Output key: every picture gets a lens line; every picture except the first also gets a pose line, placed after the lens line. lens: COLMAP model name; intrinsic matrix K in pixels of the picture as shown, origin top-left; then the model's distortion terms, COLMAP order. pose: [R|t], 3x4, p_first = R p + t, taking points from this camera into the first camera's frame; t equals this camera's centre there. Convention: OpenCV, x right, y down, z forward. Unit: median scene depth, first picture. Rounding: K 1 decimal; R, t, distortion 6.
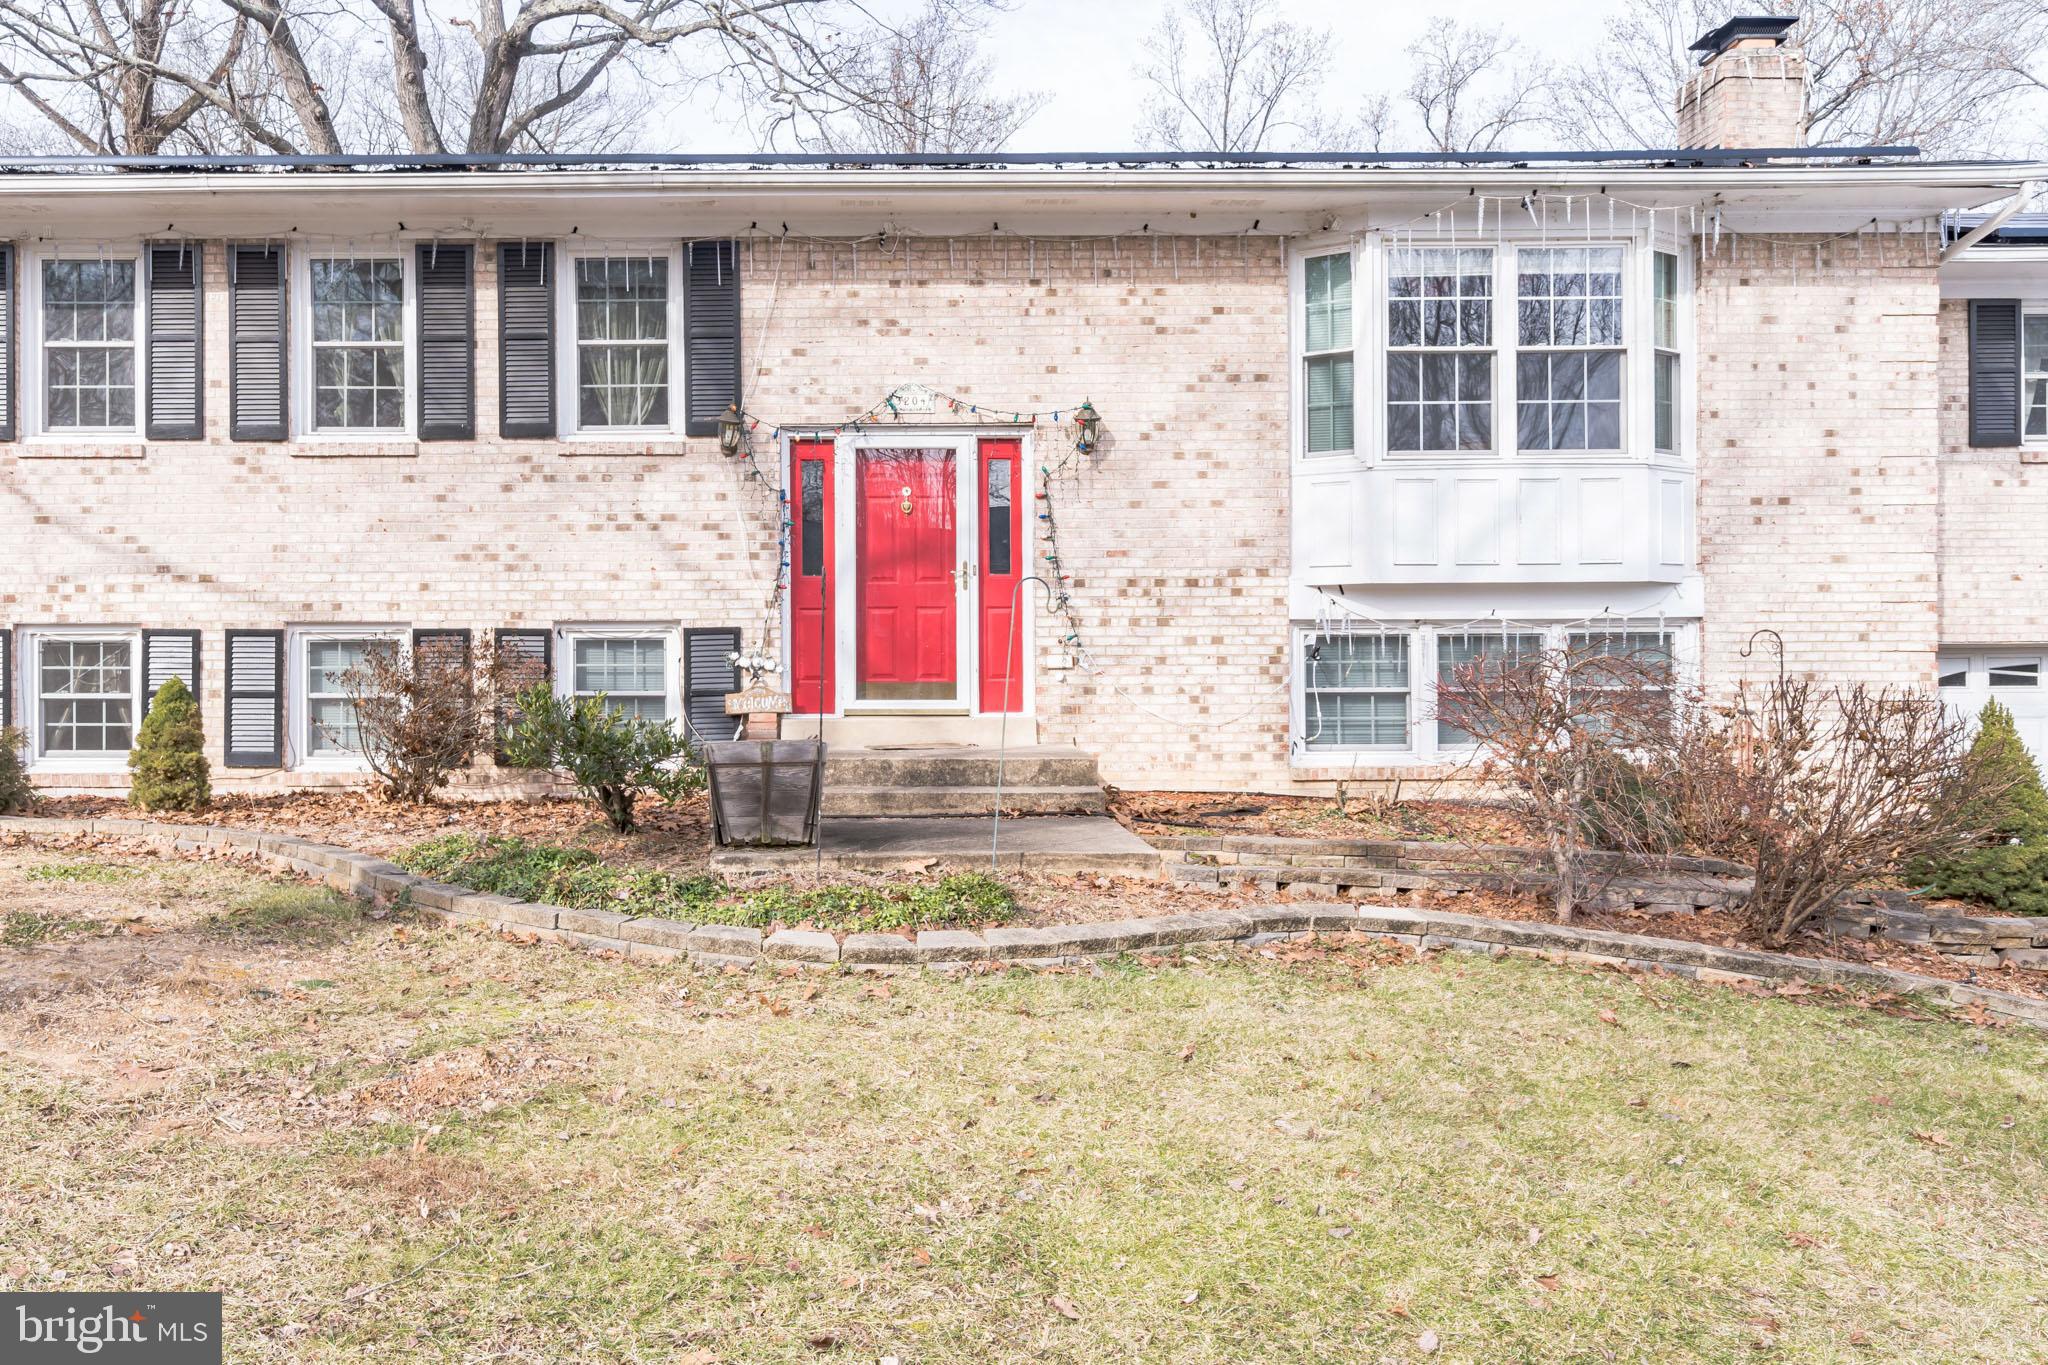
lens RADIAL K [[1808.3, 0, 882.9], [0, 1808.3, 684.0], [0, 0, 1]] dist [-0.002258, 0.034729]
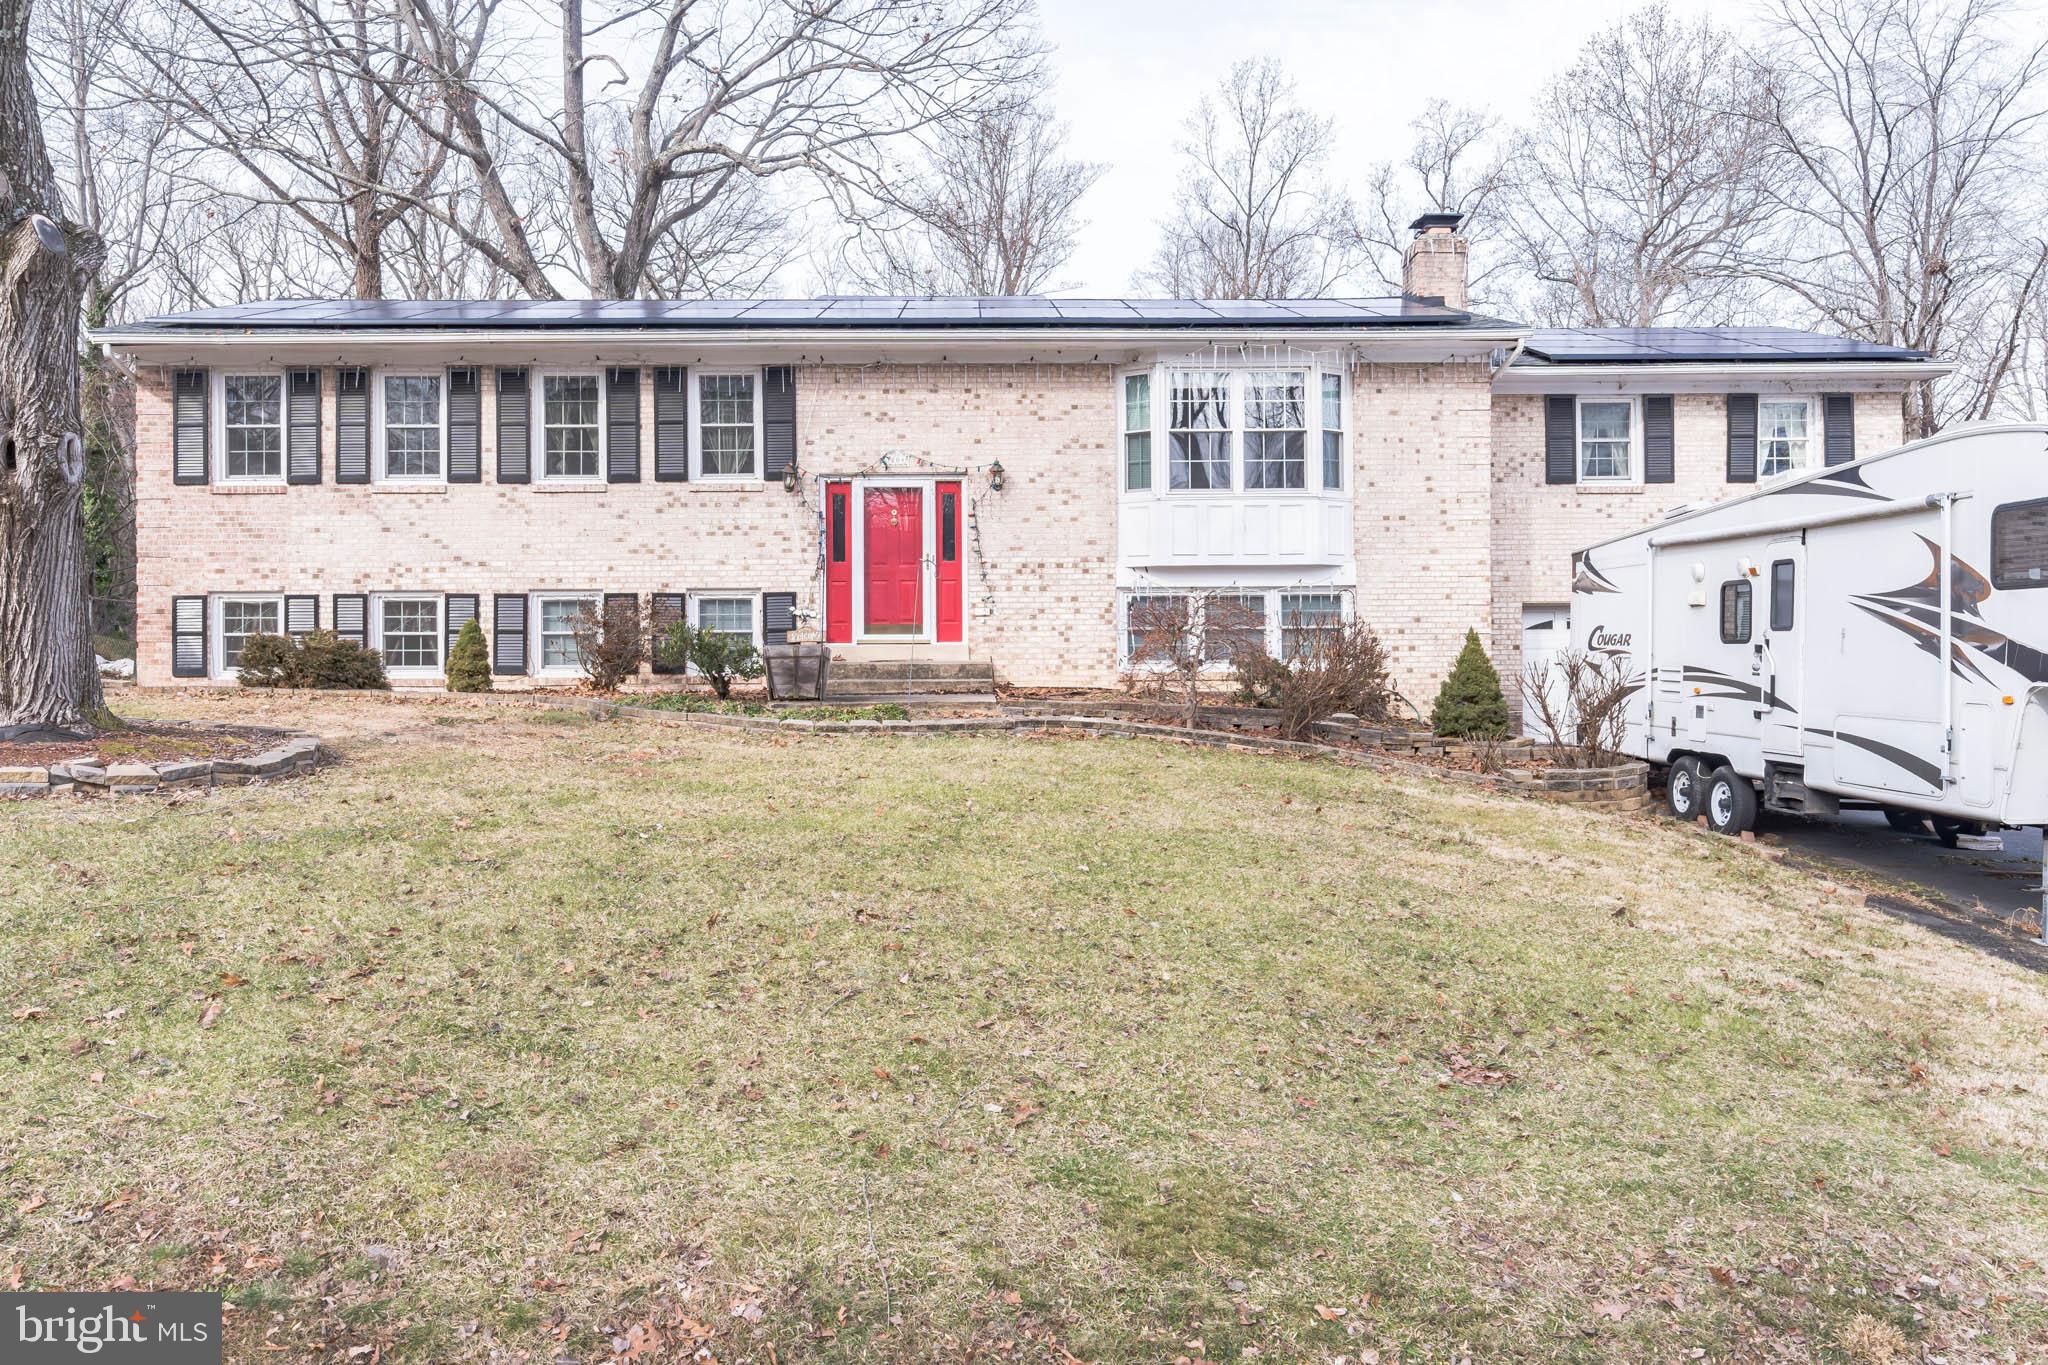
lens RADIAL K [[1847.2, 0, 1039.6], [0, 1847.2, 677.1], [0, 0, 1]] dist [0.012424, -0.002323]
pose [[0.999983, -0.001671, 0.005637, 0.141353], [0.001693, 0.999991, -0.003986, 0.056339], [-0.005630, 0.003995, 0.999976, -0.747393]]
